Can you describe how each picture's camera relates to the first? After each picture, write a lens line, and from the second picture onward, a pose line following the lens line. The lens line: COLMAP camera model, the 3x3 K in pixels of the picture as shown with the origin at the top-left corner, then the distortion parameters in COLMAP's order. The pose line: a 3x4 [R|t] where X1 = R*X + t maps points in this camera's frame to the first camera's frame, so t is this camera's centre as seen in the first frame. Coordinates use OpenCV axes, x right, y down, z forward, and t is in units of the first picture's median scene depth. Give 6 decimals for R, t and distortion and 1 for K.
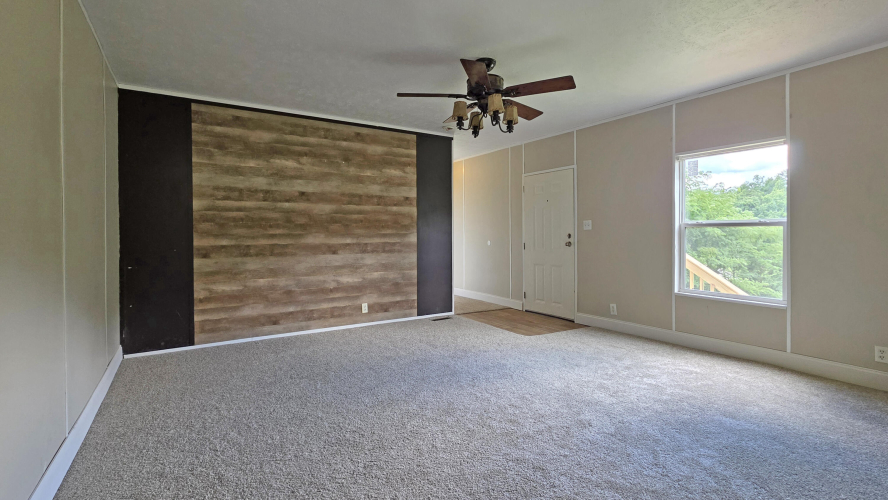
lens RADIAL K [[402.4, 0, 445.0], [0, 402.4, 238.0], [0, 0, 1]] dist [-0.002369, -0.000284]
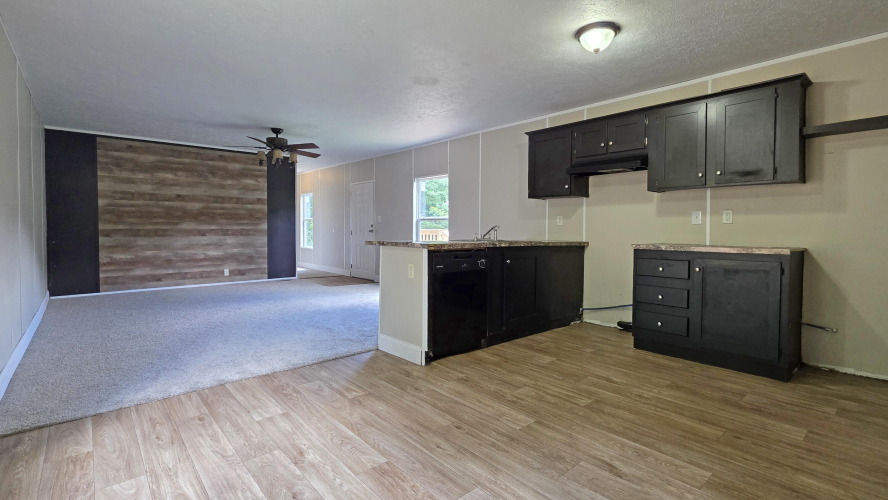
lens RADIAL K [[402.4, 0, 445.0], [0, 402.4, 238.0], [0, 0, 1]] dist [-0.002369, -0.000284]
pose [[0.986698, 0.004975, 0.162486, 0.398220], [-0.007913, 0.999817, 0.017436, 0.014865], [-0.162370, -0.018490, 0.986557, -0.673707]]
